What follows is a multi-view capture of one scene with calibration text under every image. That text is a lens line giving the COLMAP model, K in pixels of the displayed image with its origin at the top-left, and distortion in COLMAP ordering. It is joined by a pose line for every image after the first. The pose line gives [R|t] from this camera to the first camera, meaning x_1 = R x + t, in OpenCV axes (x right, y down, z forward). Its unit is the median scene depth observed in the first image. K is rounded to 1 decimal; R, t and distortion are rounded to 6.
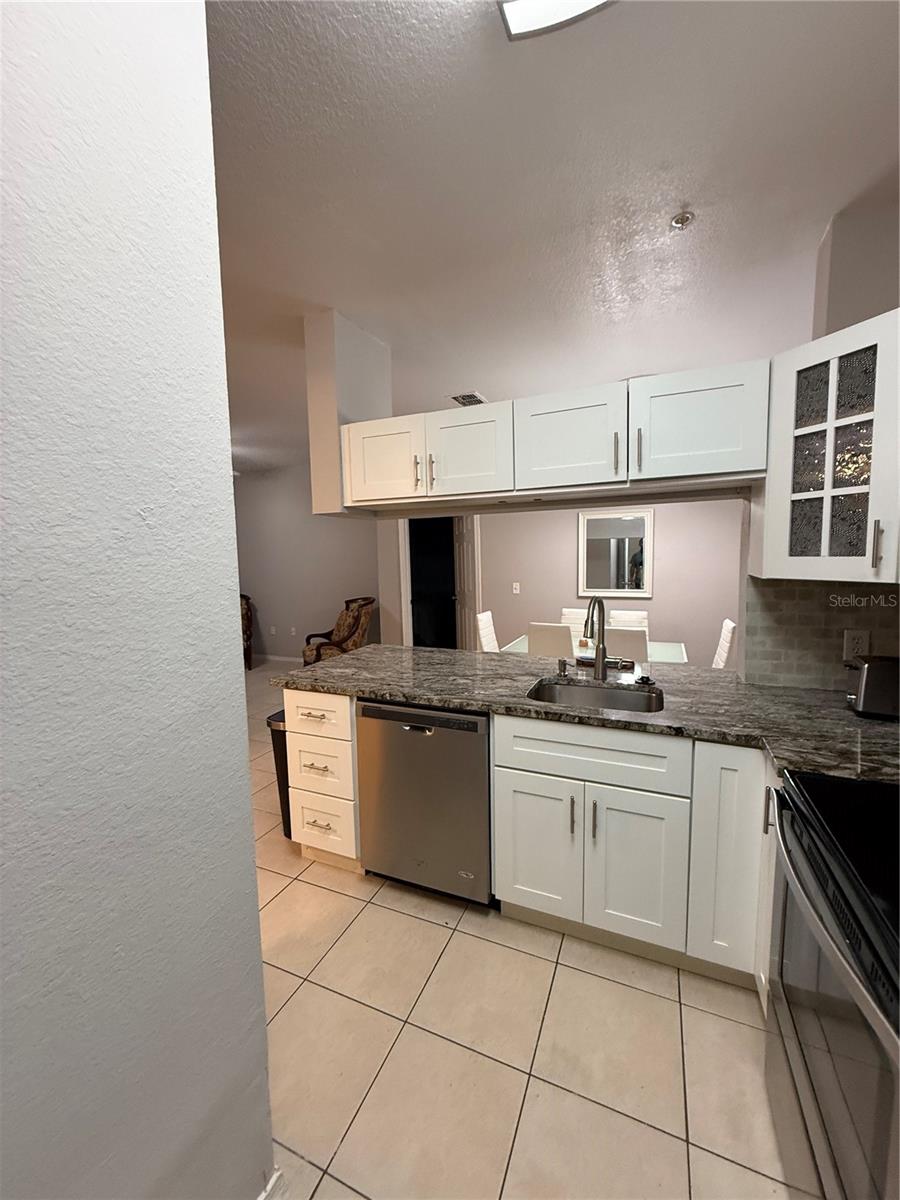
lens RADIAL K [[476.9, 0, 452.6], [0, 476.9, 597.2], [0, 0, 1]] dist [0.002456, -0.000112]
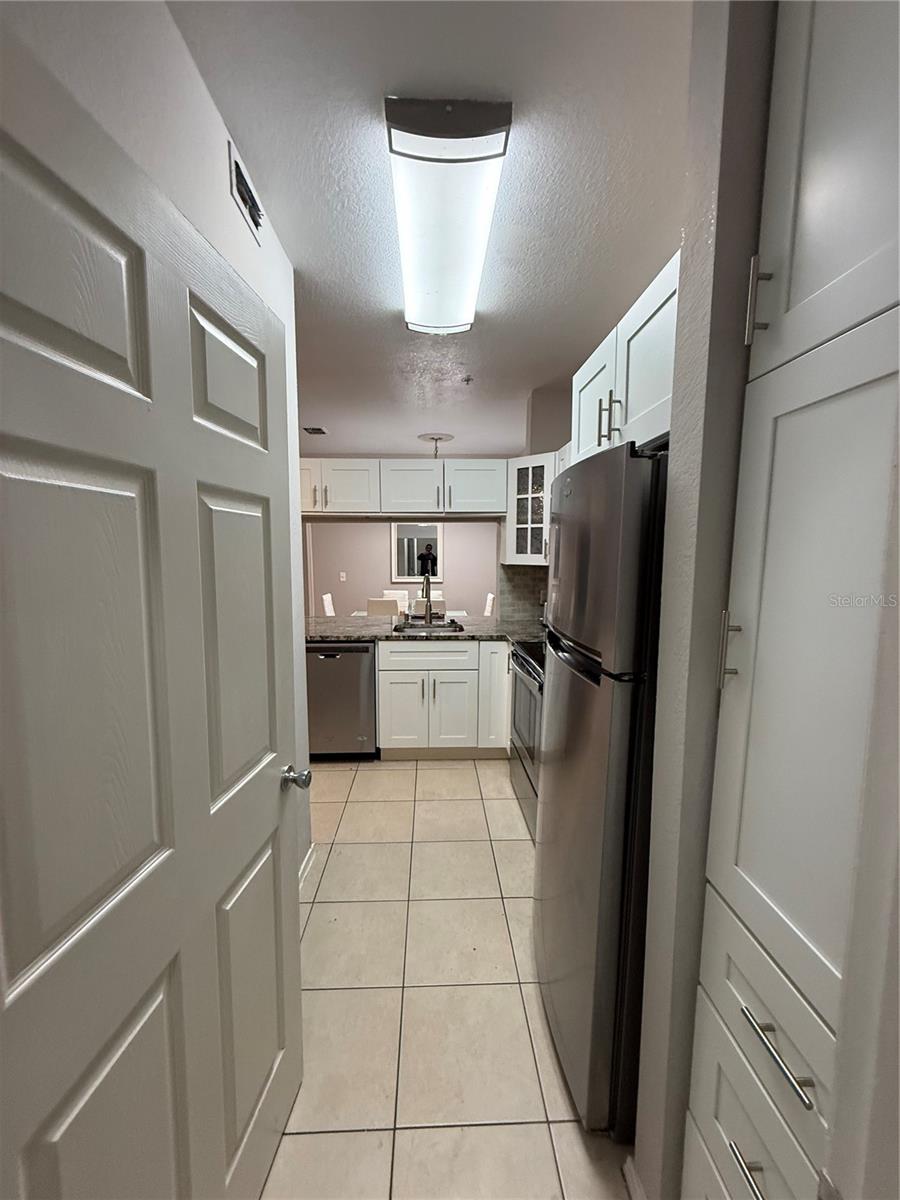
lens RADIAL K [[476.9, 0, 447.0], [0, 476.9, 597.8], [0, 0, 1]] dist [0.002456, -0.000112]
pose [[0.905269, -0.026919, 0.423985, -0.395487], [0.021723, 0.999618, 0.017086, 0.055447], [-0.424283, -0.006258, 0.905508, -0.653576]]
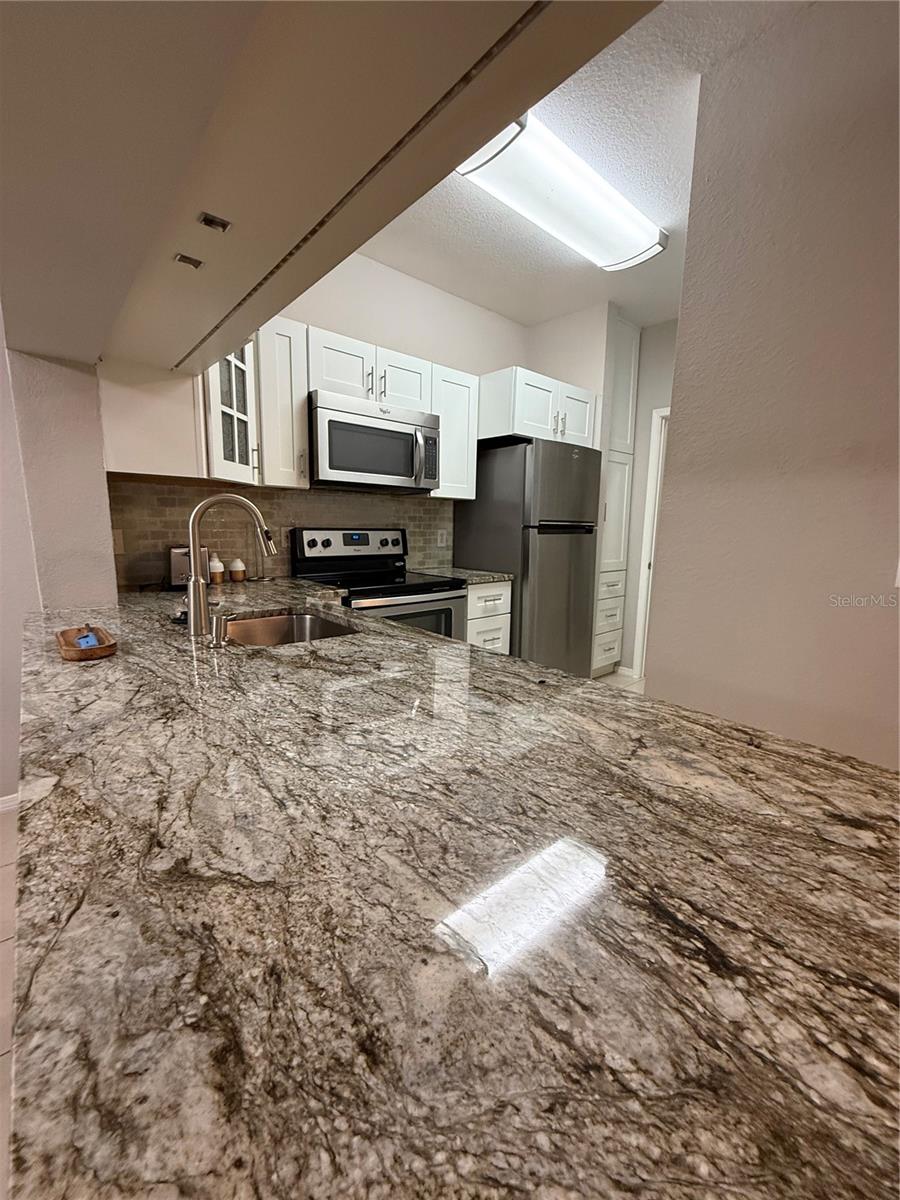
lens RADIAL K [[476.9, 0, 450.8], [0, 476.9, 593.5], [0, 0, 1]] dist [0.002456, -0.000112]
pose [[-0.902344, -0.068443, 0.425547, -0.261844], [0.031086, 0.974406, 0.222635, -0.007499], [-0.429893, 0.214122, -0.877122, 1.530947]]
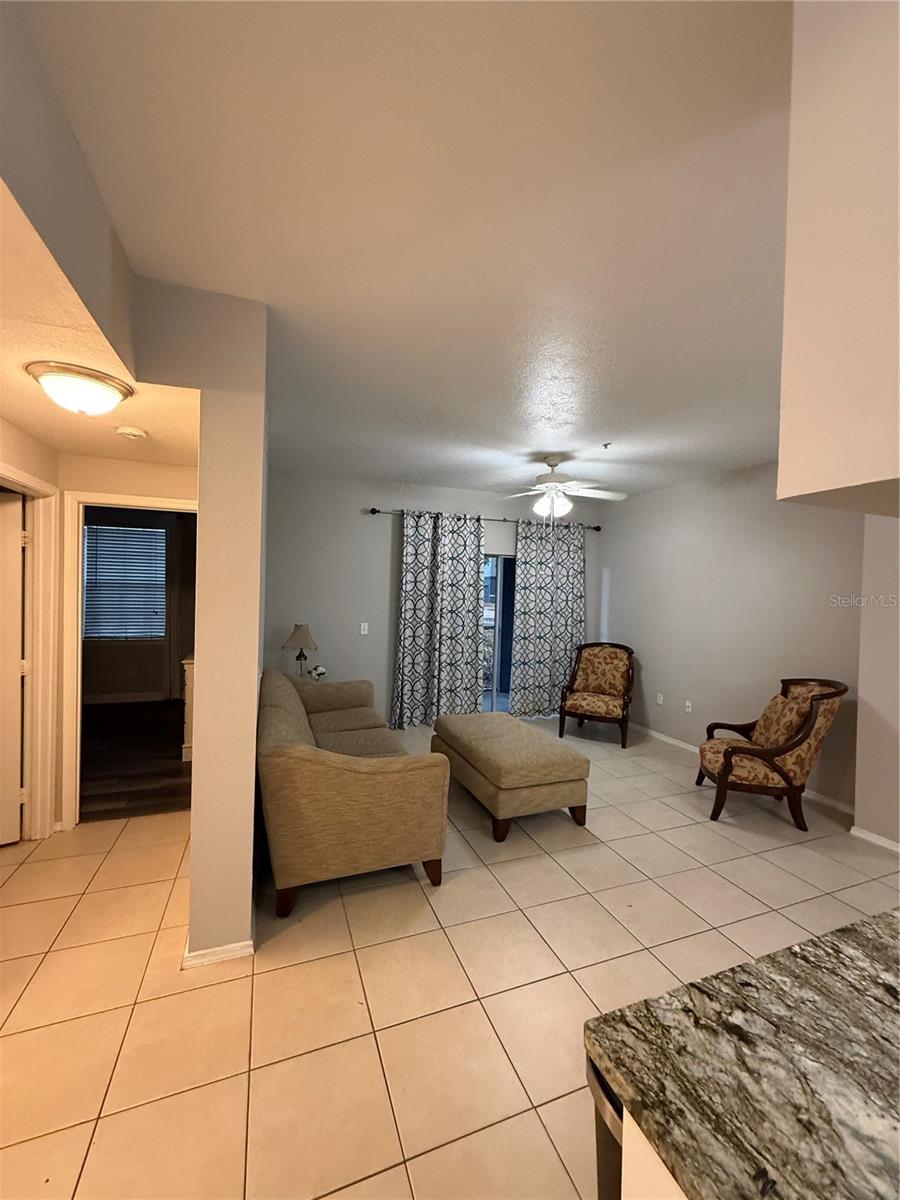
lens RADIAL K [[476.9, 0, 449.4], [0, 476.9, 596.1], [0, 0, 1]] dist [0.002456, -0.000112]
pose [[0.695395, 0.044765, -0.717232, -0.270269], [-0.104199, 0.993792, -0.039000, -0.094299], [0.711033, 0.101855, 0.695742, 0.805147]]
